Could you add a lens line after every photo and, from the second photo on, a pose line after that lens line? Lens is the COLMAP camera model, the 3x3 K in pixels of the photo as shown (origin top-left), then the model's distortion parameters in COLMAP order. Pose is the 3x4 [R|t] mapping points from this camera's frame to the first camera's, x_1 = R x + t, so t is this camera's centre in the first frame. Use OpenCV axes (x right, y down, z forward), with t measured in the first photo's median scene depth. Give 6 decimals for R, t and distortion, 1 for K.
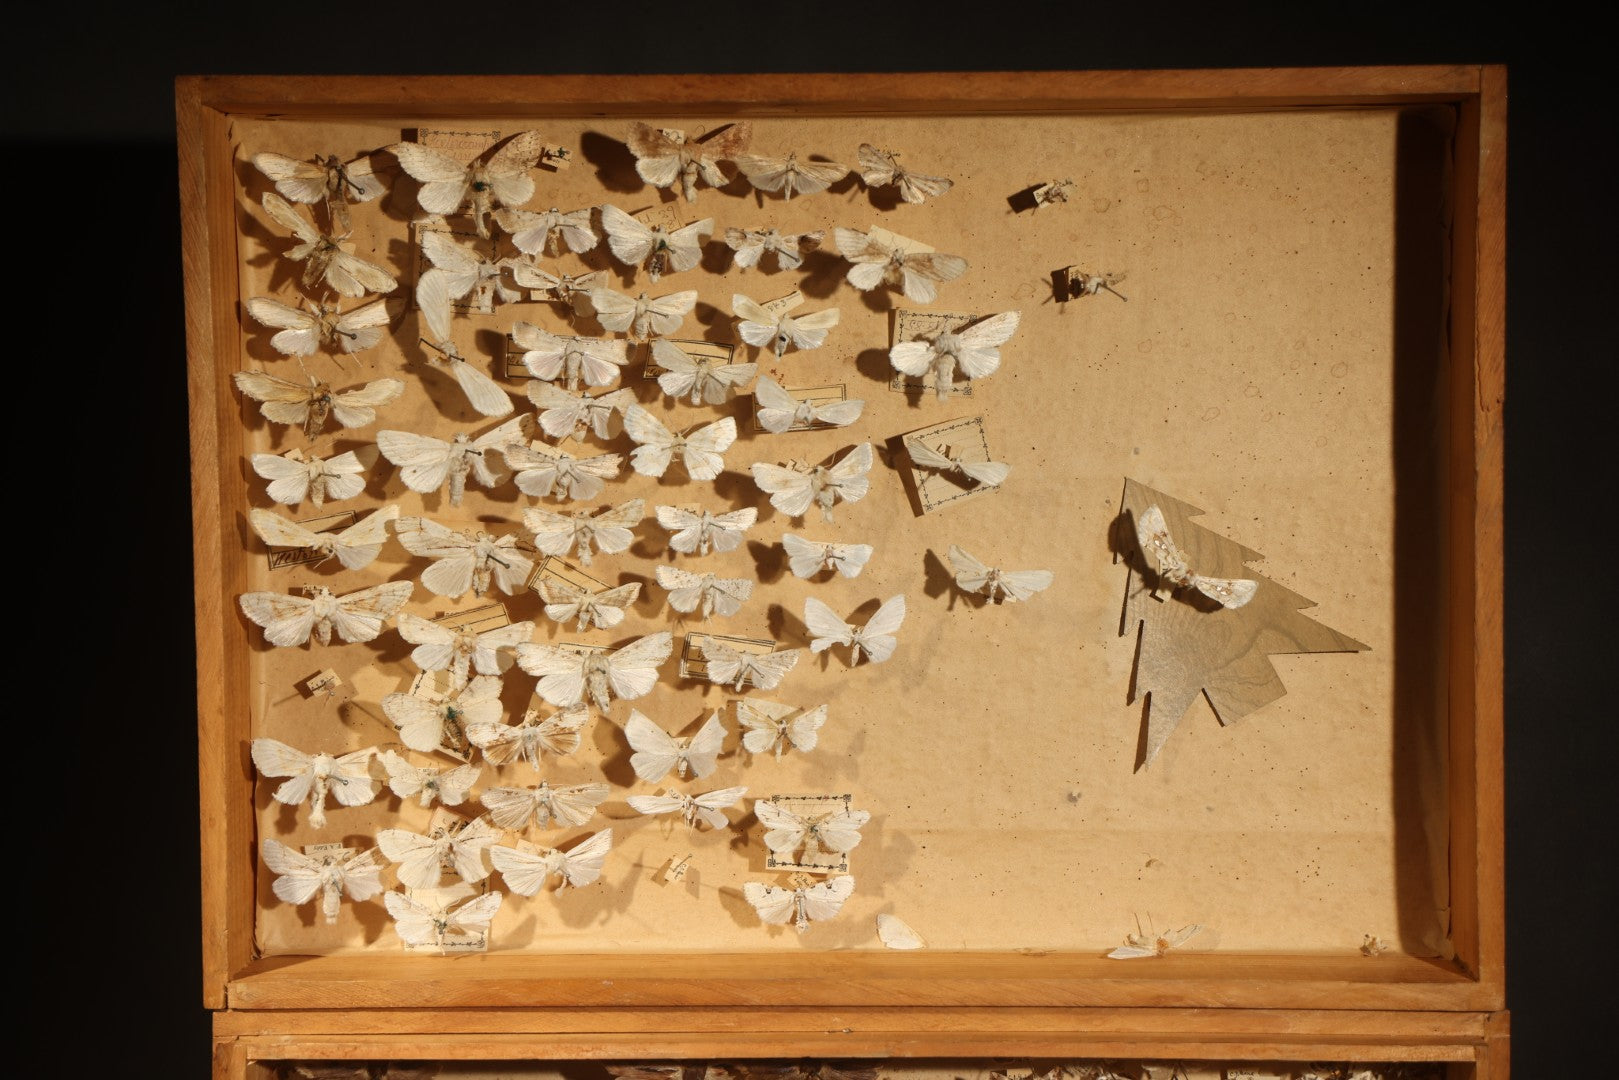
lens RADIAL K [[2721.4, 0, 812.2], [0, 2721.4, 502.2], [0, 0, 1]] dist [0.165363, 0.000000]
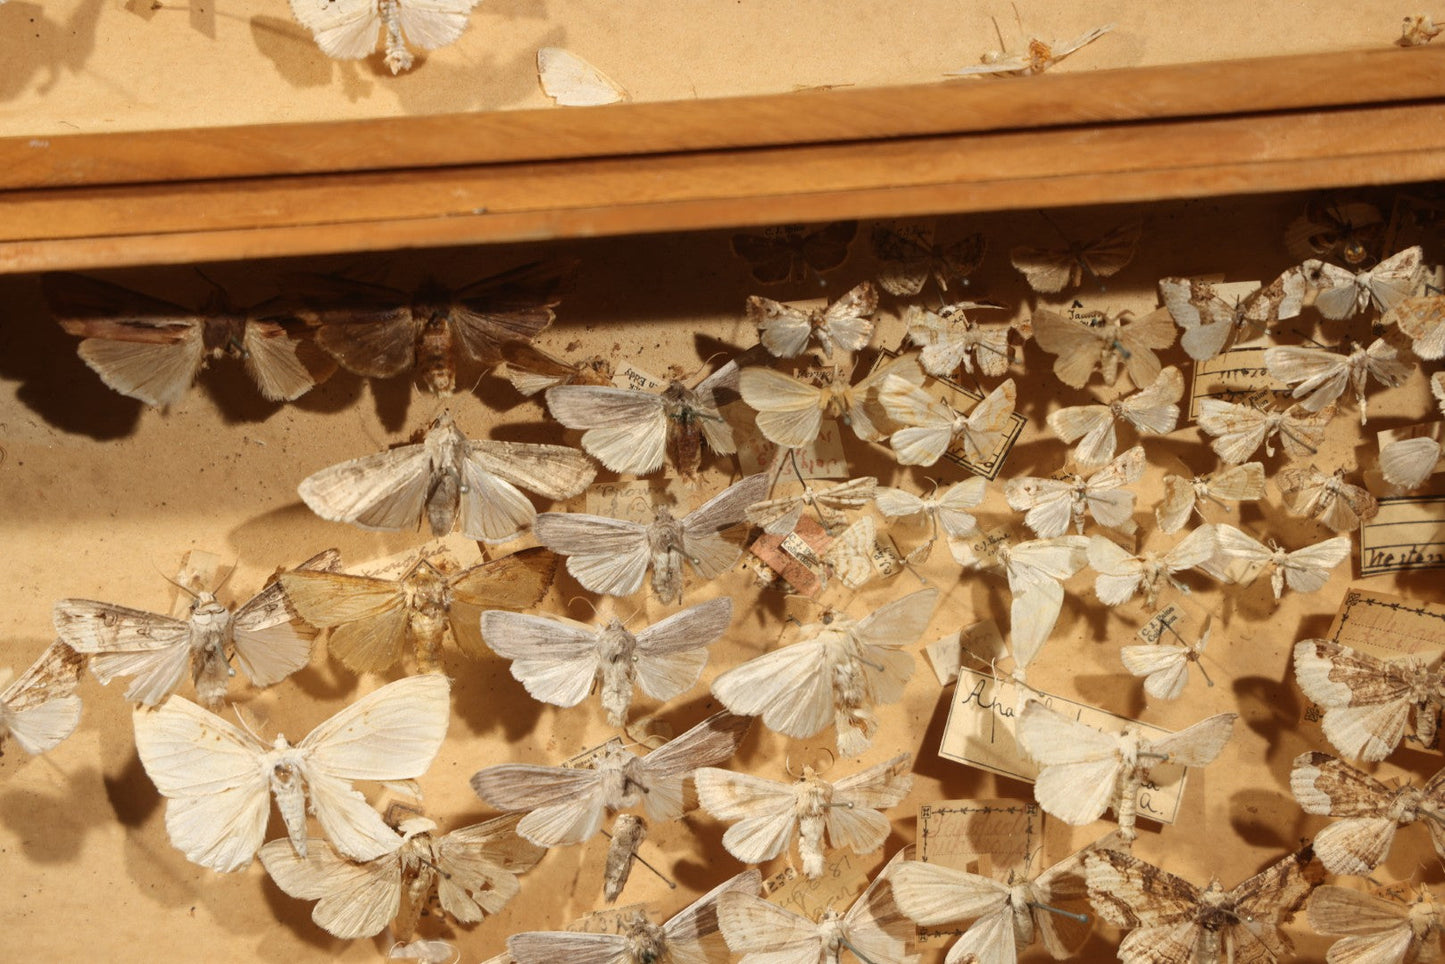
lens RADIAL K [[4133.3, 0, 727.9], [0, 4133.3, 453.8], [0, 0, 1]] dist [0.551230, 0.000000]
pose [[0.997905, -0.064070, 0.009025, 0.050778], [0.063696, 0.997287, 0.036890, 0.207816], [-0.011364, -0.036238, 0.999279, 0.141817]]
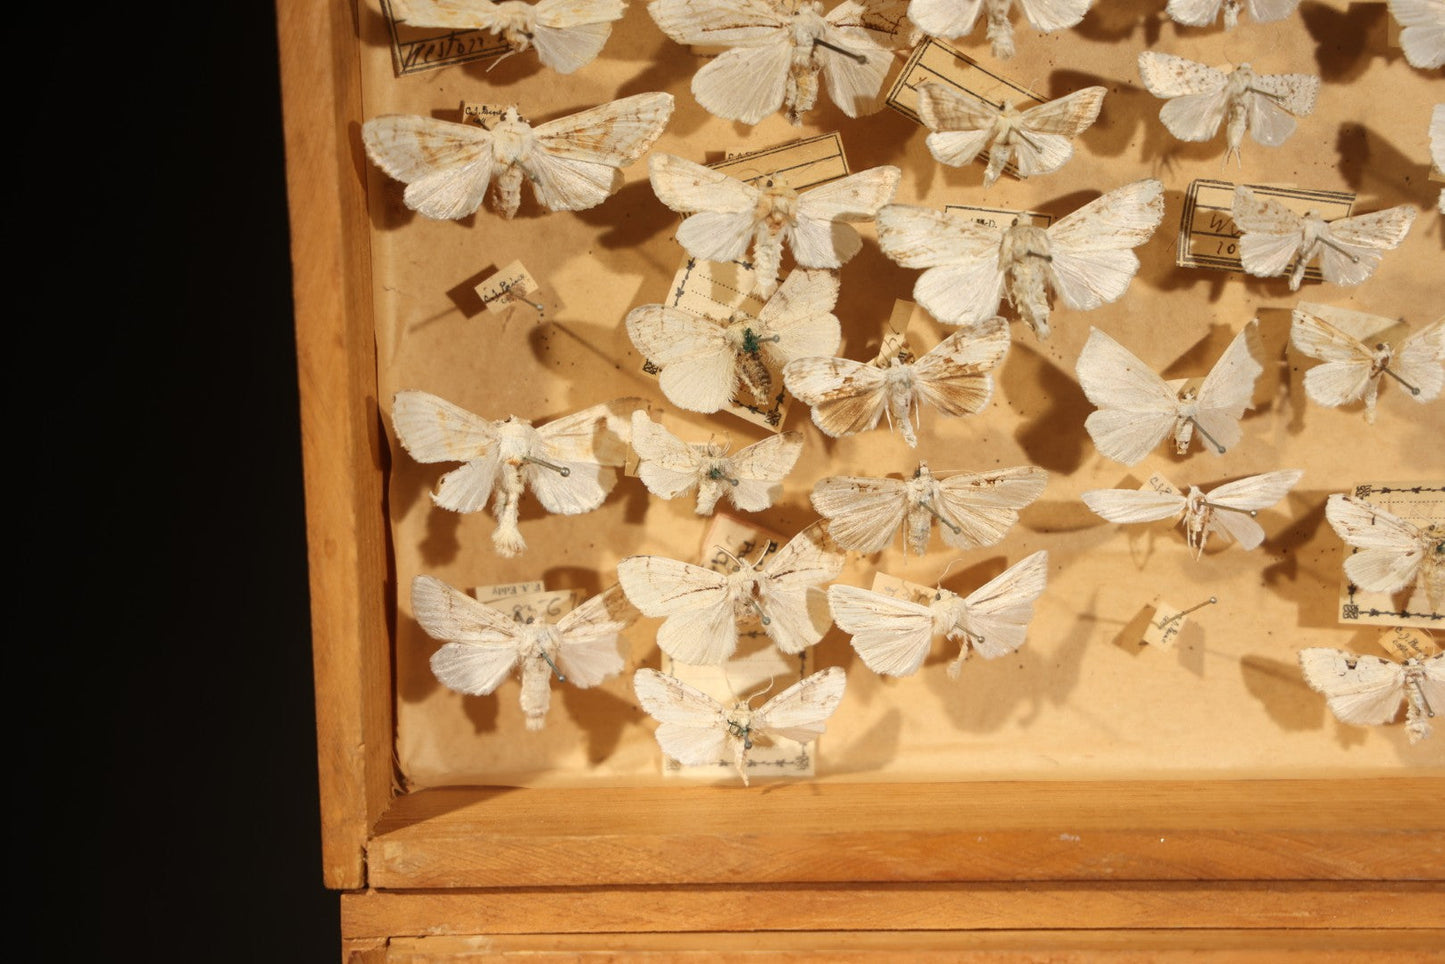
lens RADIAL K [[4133.3, 0, 702.8], [0, 4133.3, 462.2], [0, 0, 1]] dist [0.551230, 0.000000]
pose [[0.999572, -0.015760, -0.024654, -0.120627], [0.018270, 0.994288, 0.105156, 0.015367], [0.022856, -0.105562, 0.994150, 0.190496]]
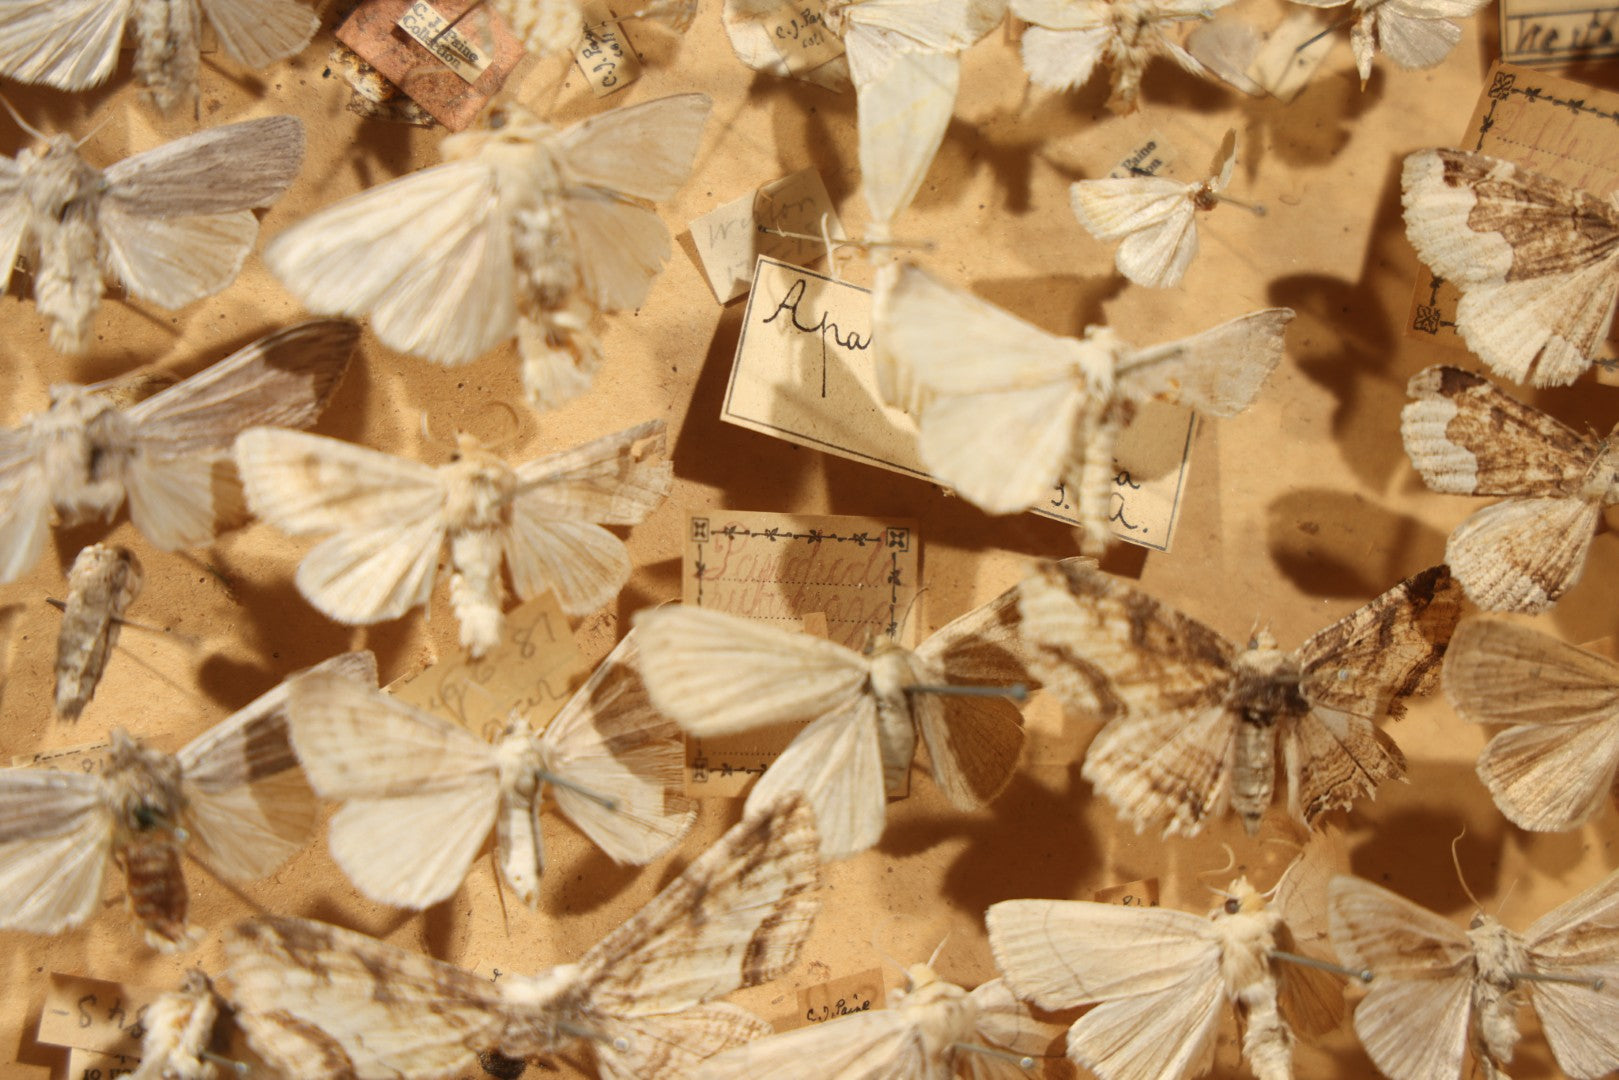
lens RADIAL K [[4631.0, 0, 836.2], [0, 4631.0, 534.7], [0, 0, 1]] dist [0.551230, 0.000000]
pose [[0.988173, -0.085441, 0.127331, 0.046367], [0.092144, 0.994602, -0.047708, 0.344390], [-0.122568, 0.058876, 0.990712, 0.518185]]
